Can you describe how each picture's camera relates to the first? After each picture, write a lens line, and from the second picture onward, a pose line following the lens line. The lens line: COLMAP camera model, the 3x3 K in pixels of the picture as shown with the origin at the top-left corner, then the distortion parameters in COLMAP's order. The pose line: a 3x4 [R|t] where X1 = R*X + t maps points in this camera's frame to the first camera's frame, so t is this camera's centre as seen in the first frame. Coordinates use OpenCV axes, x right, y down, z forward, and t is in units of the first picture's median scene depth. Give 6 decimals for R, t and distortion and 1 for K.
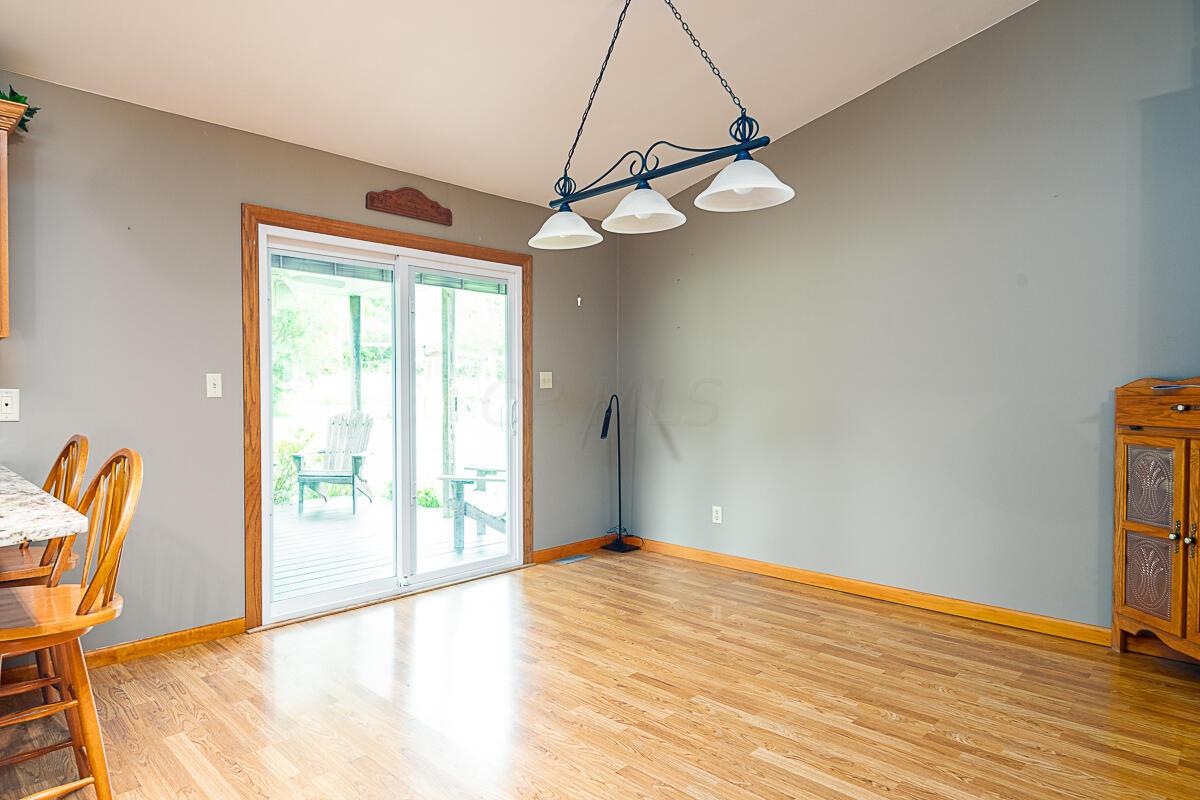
lens RADIAL K [[671.9, 0, 595.8], [0, 671.9, 402.5], [0, 0, 1]] dist [0.001496, -0.006286]
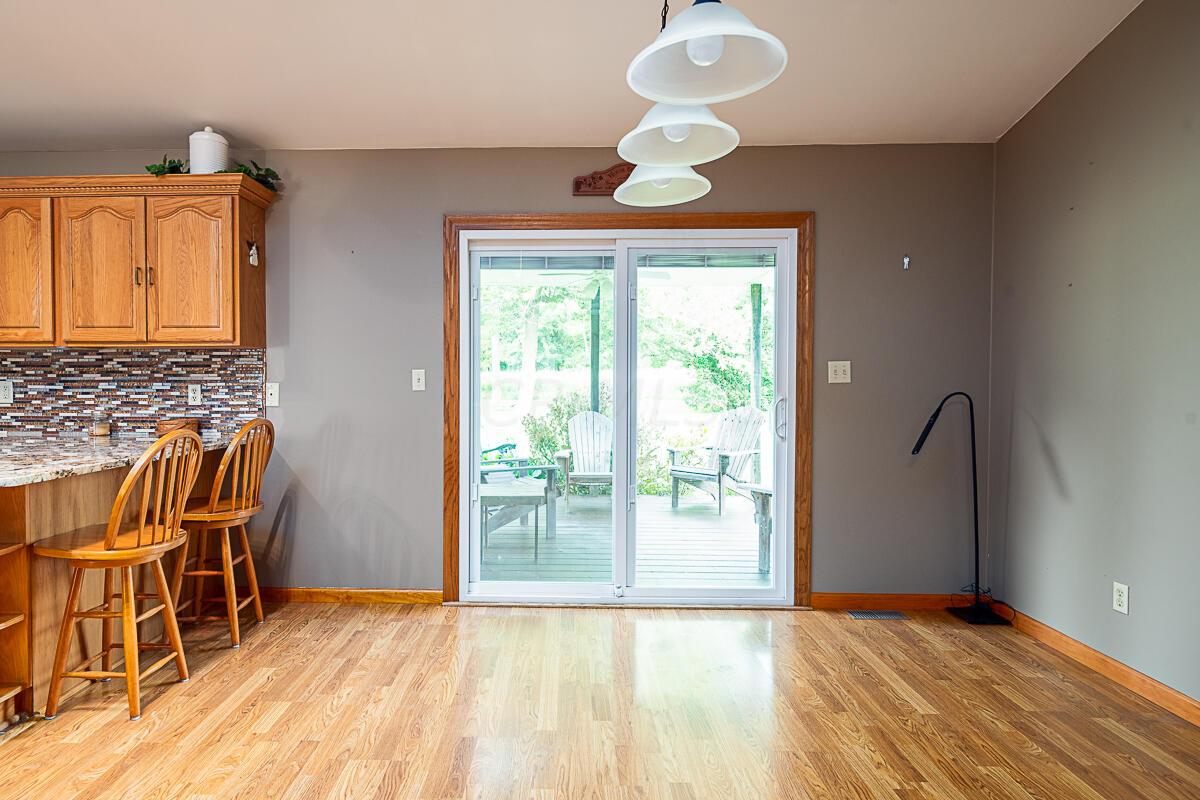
lens RADIAL K [[704.6, 0, 591.3], [0, 704.6, 399.4], [0, 0, 1]] dist [-0.004315, -0.003646]
pose [[0.688150, 0.017131, -0.725366, 0.365074], [-0.015483, 0.999840, 0.008925, -0.005797], [0.725403, 0.005089, 0.688305, 0.287889]]
